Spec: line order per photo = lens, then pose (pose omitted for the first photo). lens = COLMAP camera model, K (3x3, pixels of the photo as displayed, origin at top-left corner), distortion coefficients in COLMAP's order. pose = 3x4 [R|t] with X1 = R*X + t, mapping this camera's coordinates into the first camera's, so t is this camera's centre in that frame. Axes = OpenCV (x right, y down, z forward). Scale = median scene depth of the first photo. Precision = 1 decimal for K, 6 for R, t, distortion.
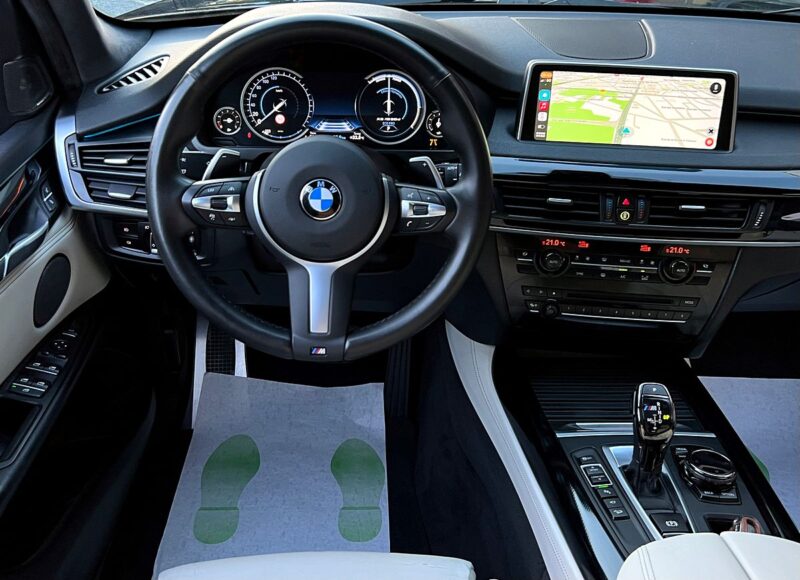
lens RADIAL K [[751.4, 0, 392.9], [0, 751.4, 284.9], [0, 0, 1]] dist [0.037677, 0.000000]
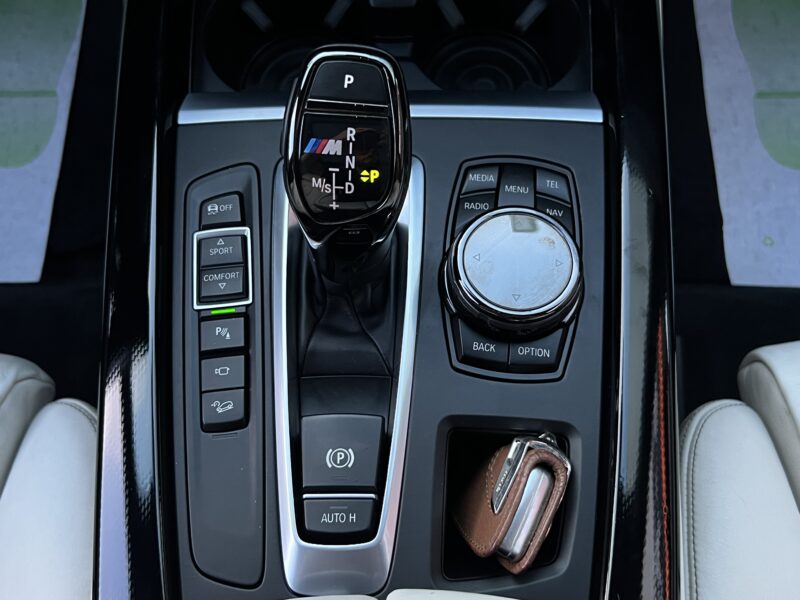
lens RADIAL K [[886.3, 0, 406.2], [0, 886.3, 295.2], [0, 0, 1]] dist [0.040983, 0.000000]
pose [[0.998955, 0.023212, -0.039373, 0.338562], [0.009967, 0.730081, 0.683288, -0.038946], [0.044606, -0.682966, 0.729087, 0.595830]]
